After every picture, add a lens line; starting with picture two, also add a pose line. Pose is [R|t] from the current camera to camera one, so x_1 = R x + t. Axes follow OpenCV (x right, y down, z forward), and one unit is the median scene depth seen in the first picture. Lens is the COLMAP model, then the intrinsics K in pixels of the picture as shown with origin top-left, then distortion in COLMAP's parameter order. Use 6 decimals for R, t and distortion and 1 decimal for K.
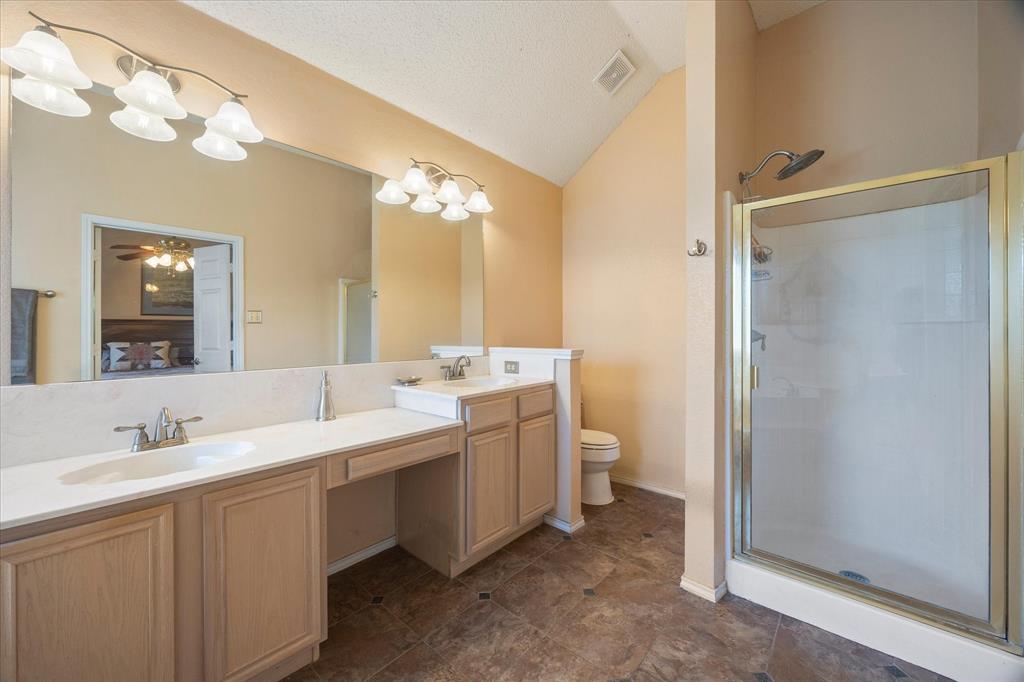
lens RADIAL K [[391.4, 0, 511.2], [0, 391.4, 336.9], [0, 0, 1]] dist [-0.003083, 0.000374]
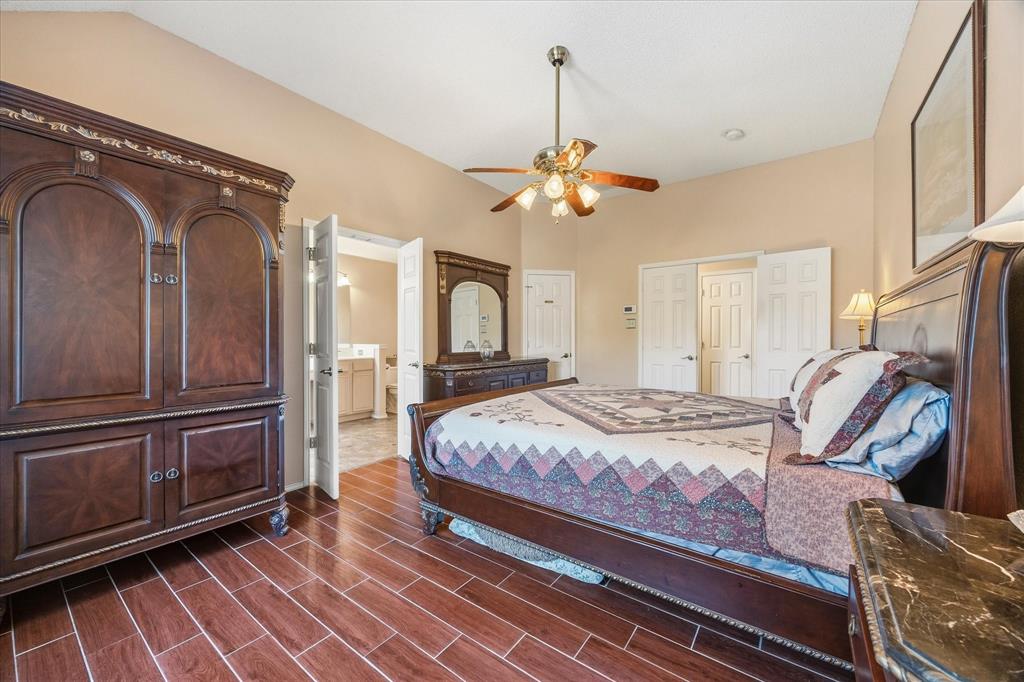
lens RADIAL K [[391.4, 0, 513.2], [0, 391.4, 340.3], [0, 0, 1]] dist [-0.003083, 0.000374]
pose [[0.996434, -0.000587, 0.084368, 0.697727], [0.000546, 1.000000, 0.000505, 0.004214], [-0.084368, -0.000457, 0.996435, -1.352930]]
